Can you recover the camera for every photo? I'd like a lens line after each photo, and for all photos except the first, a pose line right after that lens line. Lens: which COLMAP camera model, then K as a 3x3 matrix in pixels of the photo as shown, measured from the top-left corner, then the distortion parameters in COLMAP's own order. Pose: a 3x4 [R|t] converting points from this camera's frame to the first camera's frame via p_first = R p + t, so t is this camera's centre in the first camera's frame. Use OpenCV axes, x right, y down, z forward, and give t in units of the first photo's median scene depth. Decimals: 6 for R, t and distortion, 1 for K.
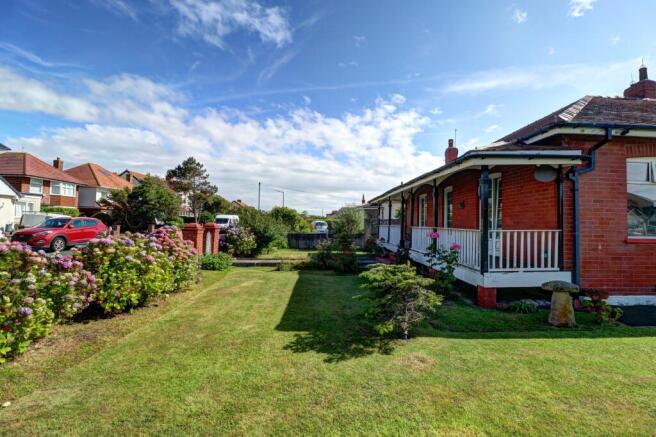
lens RADIAL K [[307.7, 0, 336.9], [0, 307.7, 212.8], [0, 0, 1]] dist [-0.001646, -0.015287]
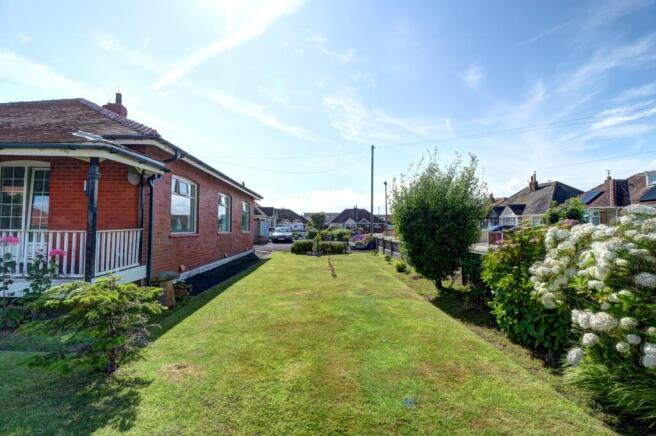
lens RADIAL K [[311.5, 0, 321.1], [0, 311.5, 211.7], [0, 0, 1]] dist [-0.011669, -0.000686]
pose [[0.018366, 0.033856, 0.999258, -0.401950], [-0.032087, 0.998932, -0.033255, 0.009805], [-0.999316, -0.031452, 0.019433, 0.324482]]
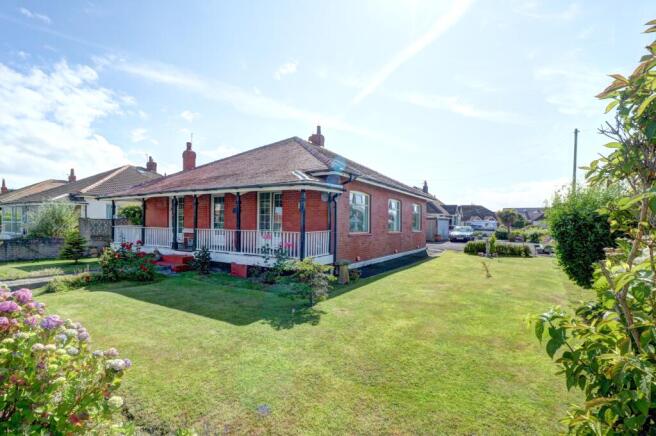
lens RADIAL K [[311.5, 0, 321.1], [0, 311.5, 211.7], [0, 0, 1]] dist [-0.011669, -0.000686]
pose [[0.570059, 0.018484, 0.821396, -0.723361], [-0.026139, 0.999649, -0.004354, -0.039336], [-0.821188, -0.018988, 0.570342, 0.060579]]
